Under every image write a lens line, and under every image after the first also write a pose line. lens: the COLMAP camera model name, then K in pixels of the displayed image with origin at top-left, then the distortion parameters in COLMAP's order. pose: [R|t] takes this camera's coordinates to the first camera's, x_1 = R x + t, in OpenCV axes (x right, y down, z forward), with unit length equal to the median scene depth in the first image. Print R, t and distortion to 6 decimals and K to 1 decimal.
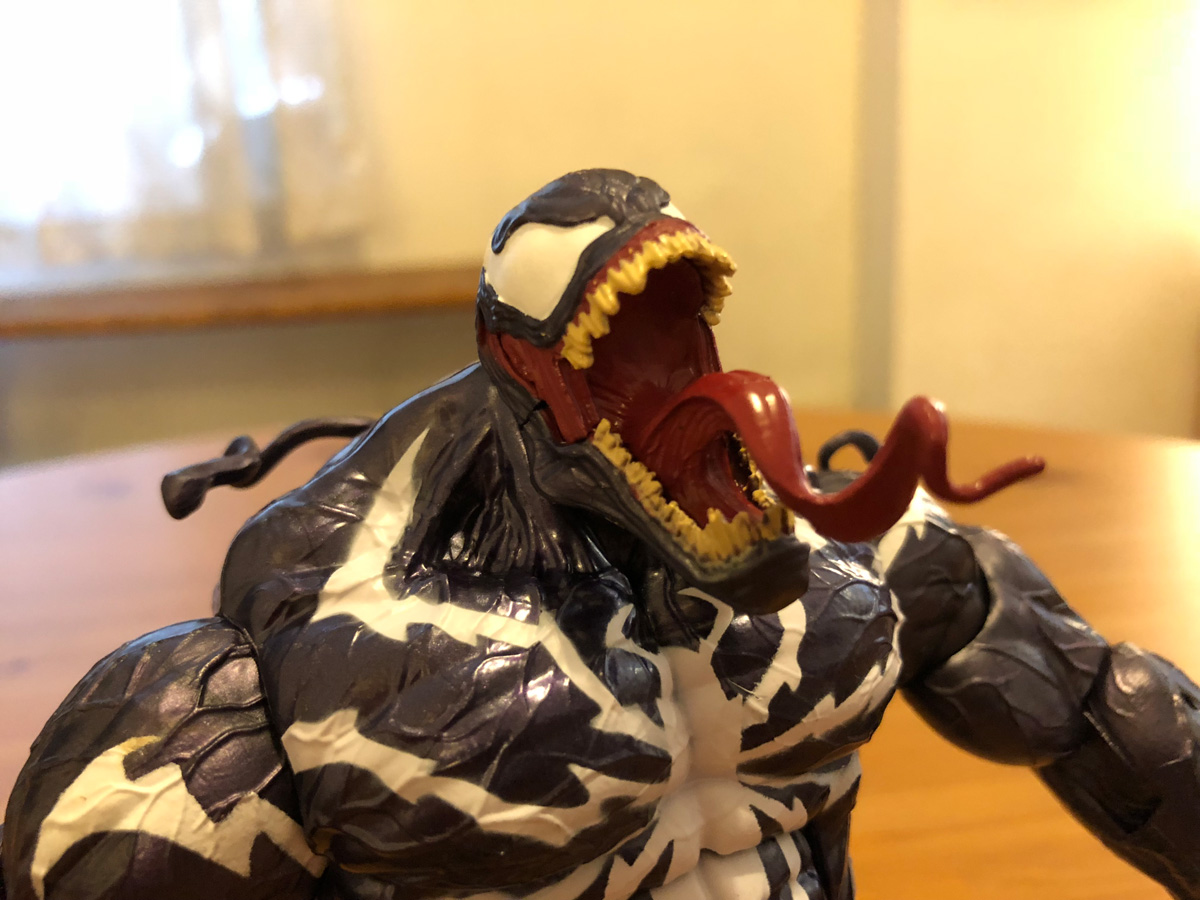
lens RADIAL K [[970.0, 0, 600.0], [0, 970.0, 450.0], [0, 0, 1]] dist [-0.057192, -0.002466]
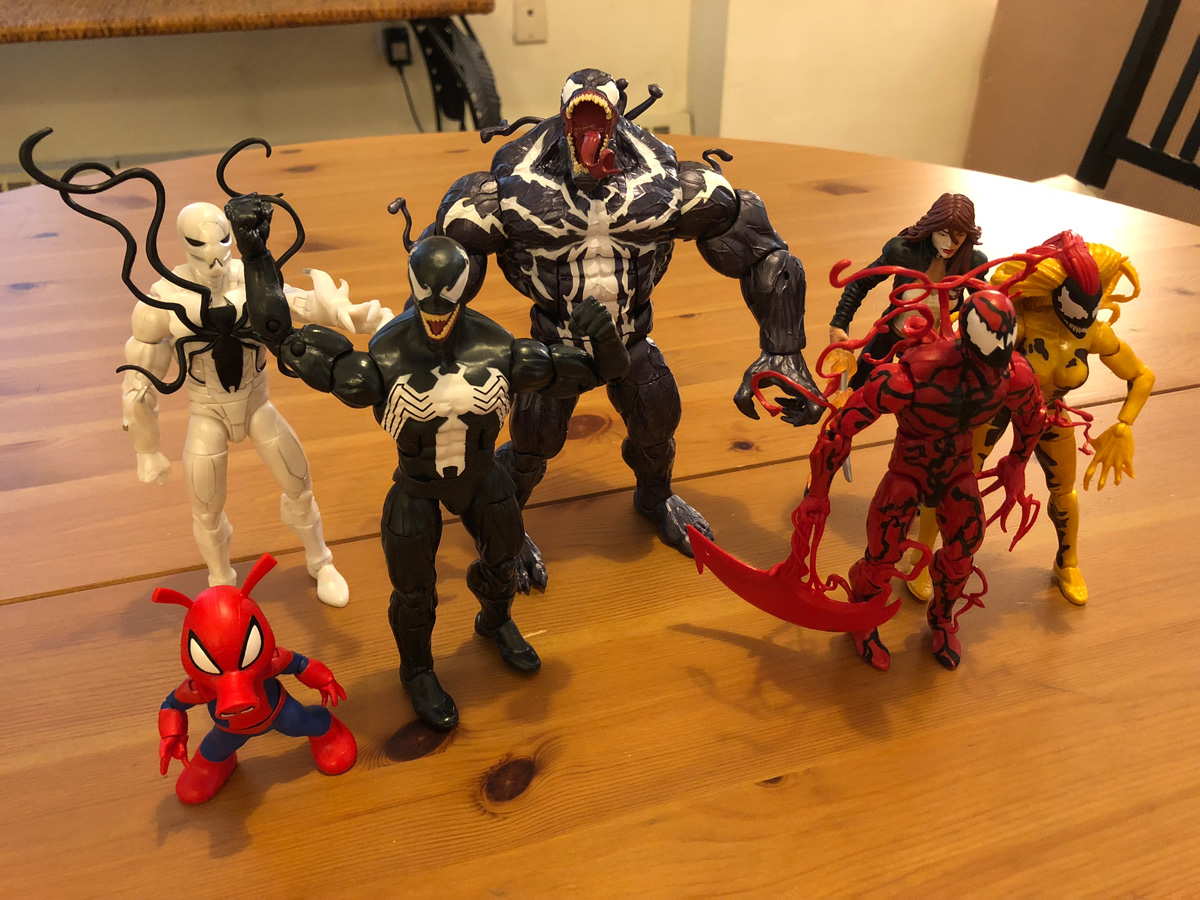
lens RADIAL K [[970.0, 0, 600.0], [0, 970.0, 450.0], [0, 0, 1]] dist [-0.057192, -0.002466]
pose [[0.940771, 0.245051, -0.234305, 1.291383], [-0.146434, 0.916981, 0.371084, -0.325021], [0.305788, -0.314795, 0.898553, -2.905314]]
